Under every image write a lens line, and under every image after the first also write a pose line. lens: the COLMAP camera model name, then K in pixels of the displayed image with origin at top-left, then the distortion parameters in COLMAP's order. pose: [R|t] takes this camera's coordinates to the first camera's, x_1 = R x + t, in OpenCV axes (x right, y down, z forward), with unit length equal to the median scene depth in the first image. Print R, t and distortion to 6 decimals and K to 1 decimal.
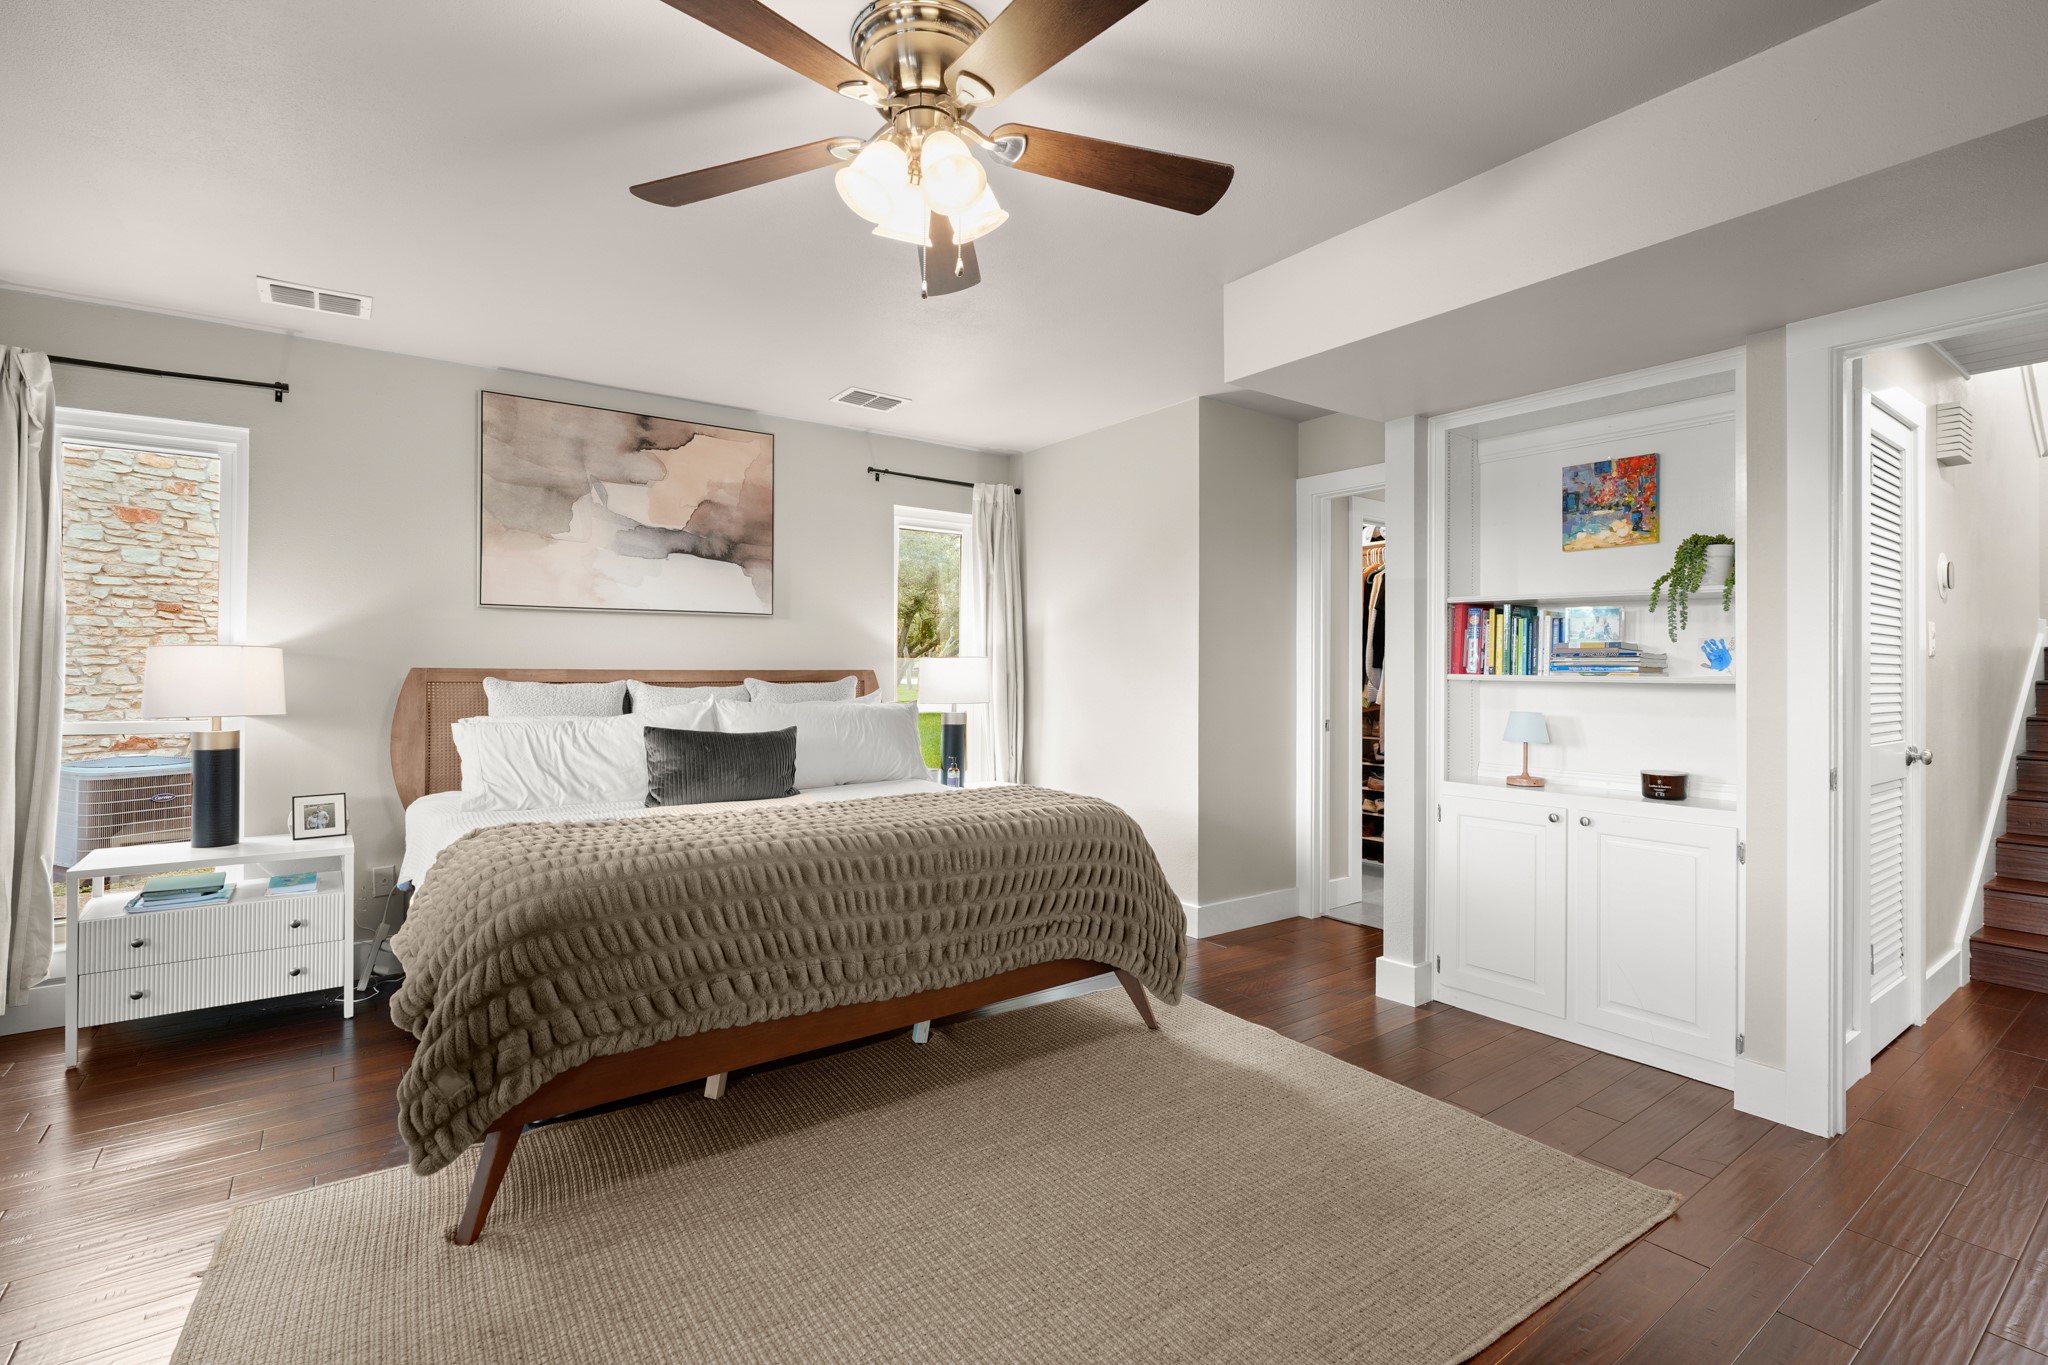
lens RADIAL K [[941.7, 0, 1029.3], [0, 941.7, 668.0], [0, 0, 1]] dist [-0.005248, 0.001382]
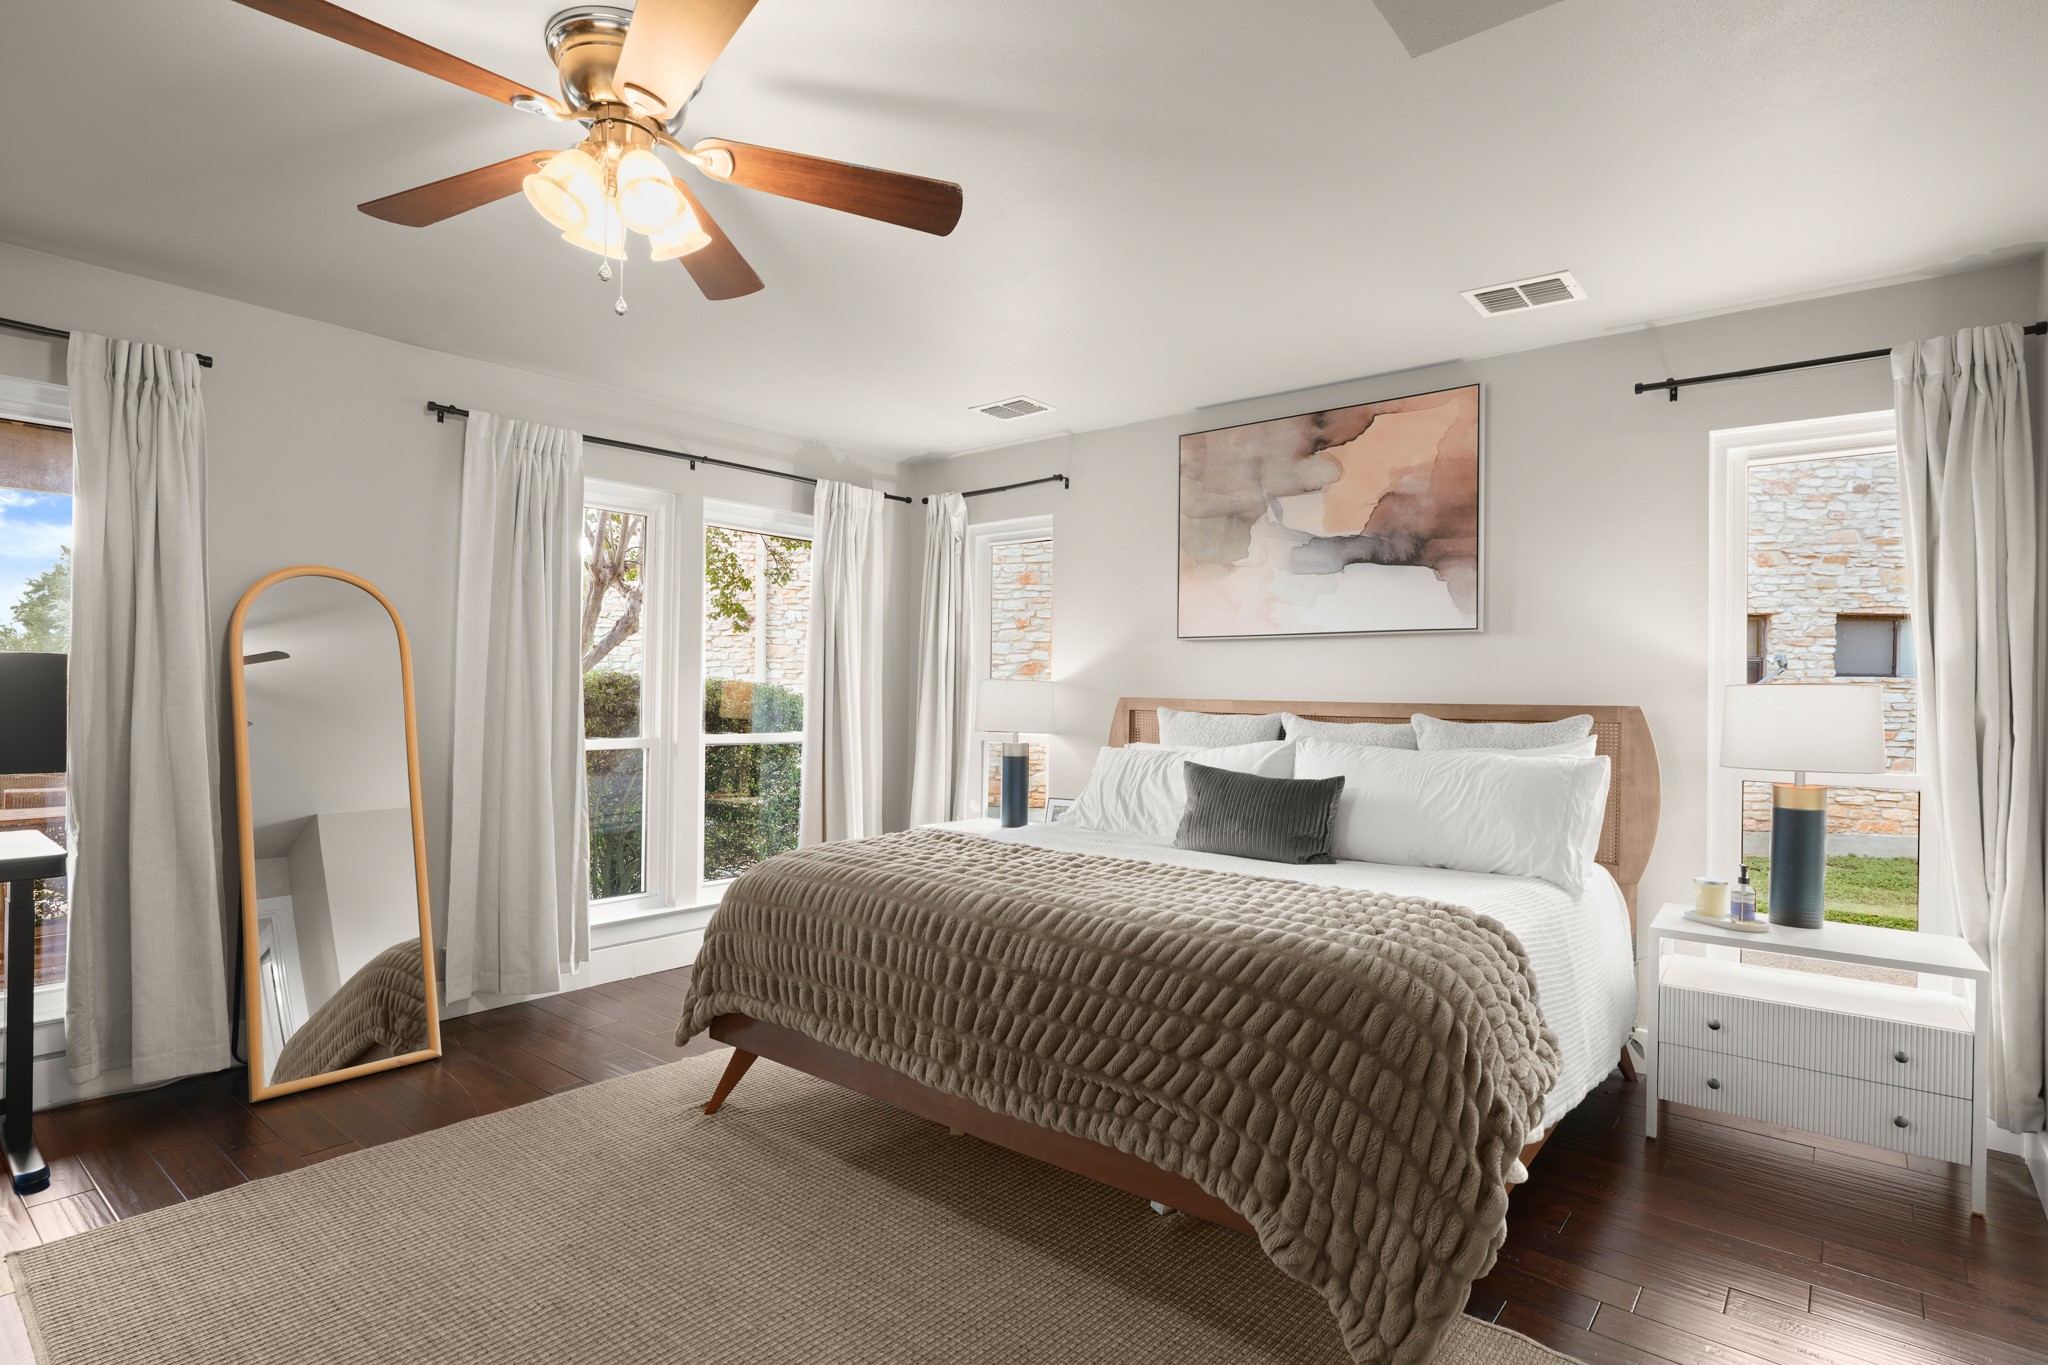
lens RADIAL K [[1036.2, 0, 1028.5], [0, 1036.2, 684.2], [0, 0, 1]] dist [0.007437, 0.002491]
pose [[0.241826, -0.006845, -0.970295, 0.463838], [-0.010437, 0.999899, -0.009655, -0.002026], [0.970263, 0.012462, 0.241731, 0.505069]]
